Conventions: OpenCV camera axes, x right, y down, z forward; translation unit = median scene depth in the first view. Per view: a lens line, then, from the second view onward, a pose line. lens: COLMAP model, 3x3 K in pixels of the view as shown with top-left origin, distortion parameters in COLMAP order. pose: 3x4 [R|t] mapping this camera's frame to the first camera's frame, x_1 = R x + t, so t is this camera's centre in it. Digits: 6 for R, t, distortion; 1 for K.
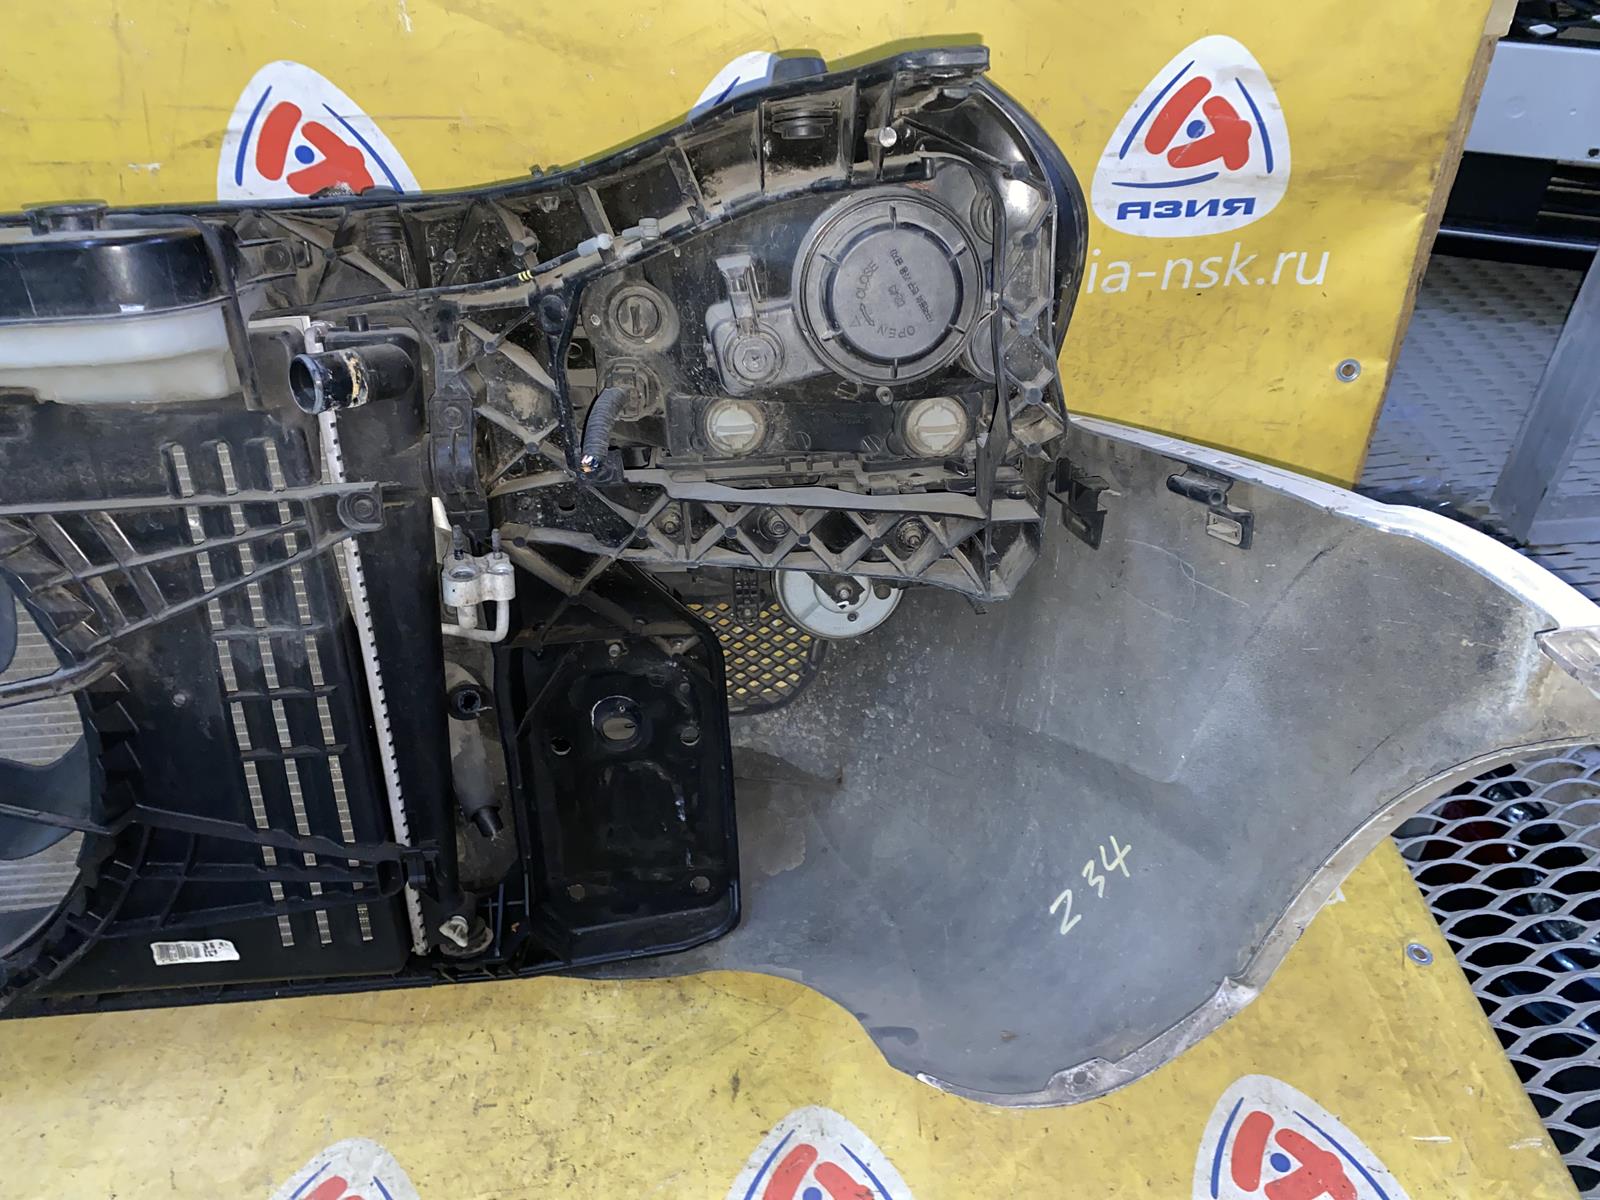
lens RADIAL K [[1182.6, 0, 806.1], [0, 1182.6, 600.6], [0, 0, 1]] dist [0.014999, -0.014129]
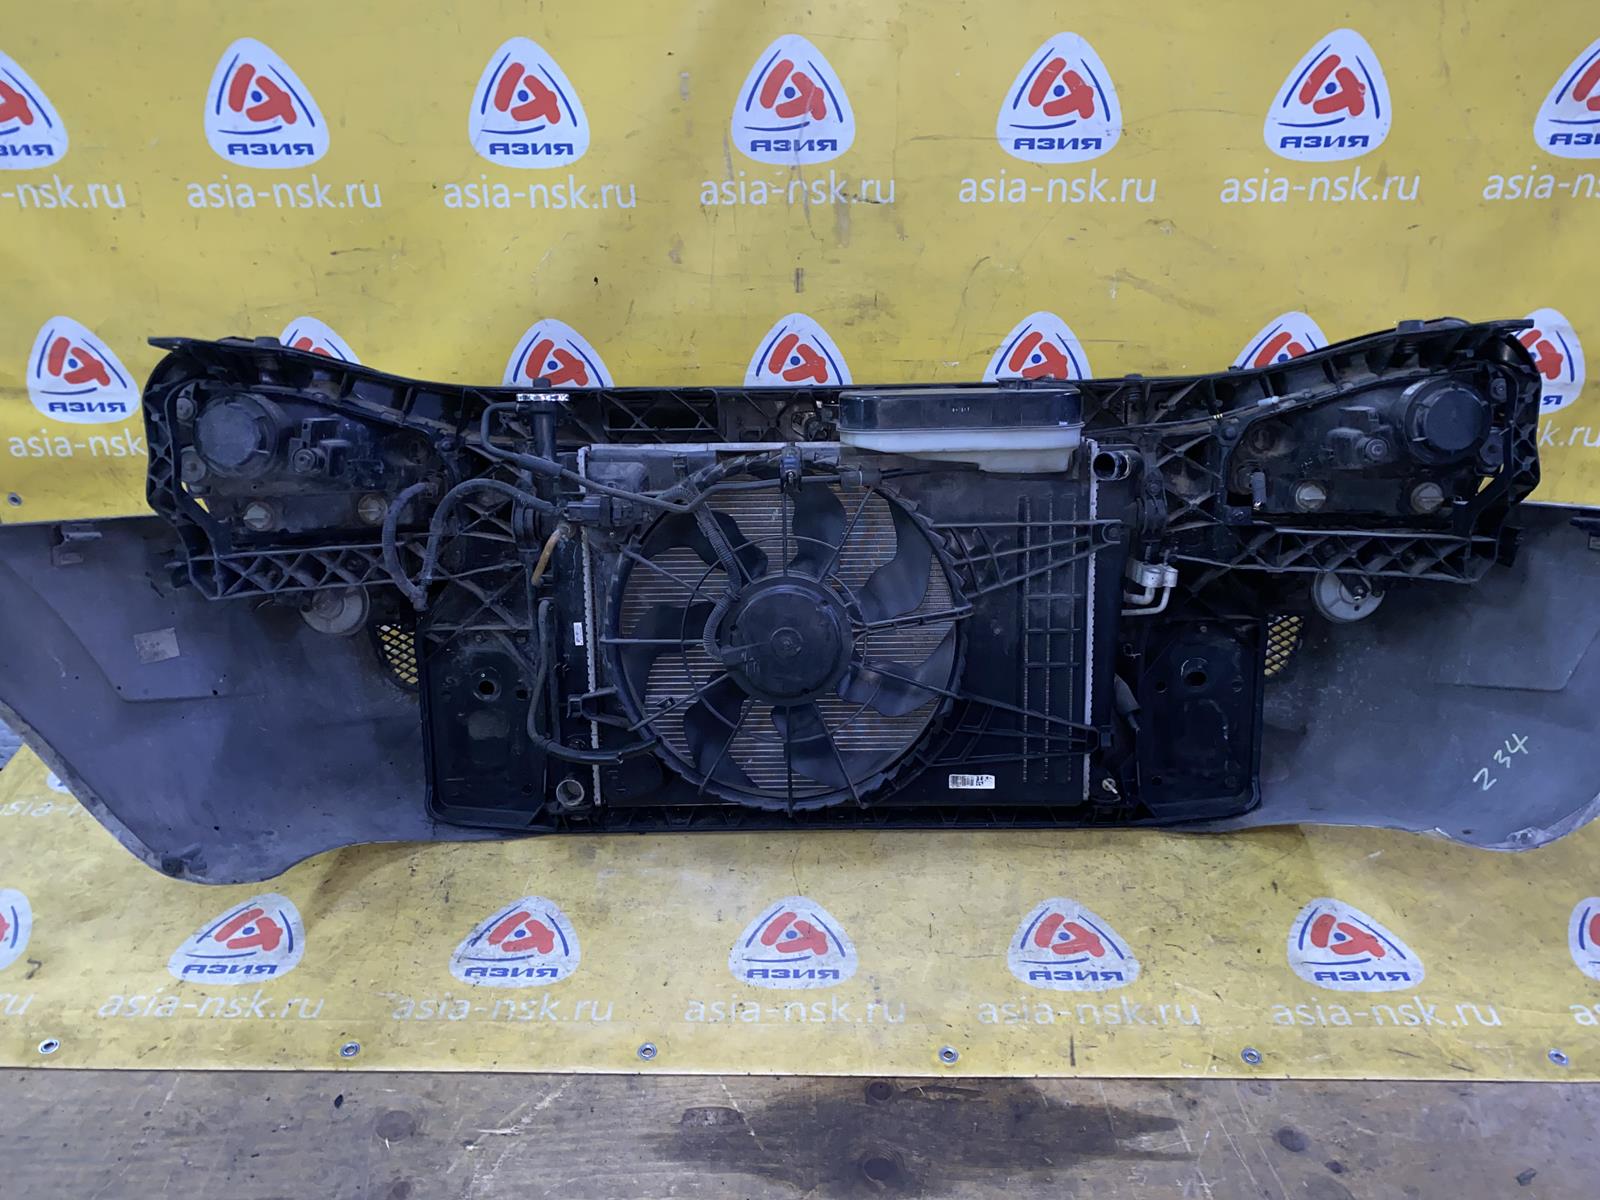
lens RADIAL K [[1182.6, 0, 819.1], [0, 1182.6, 614.9], [0, 0, 1]] dist [0.014999, -0.014129]
pose [[0.996706, 0.040101, -0.070492, -0.609087], [-0.050824, 0.986196, -0.157588, 0.327995], [0.063199, 0.160652, 0.984986, -0.779563]]
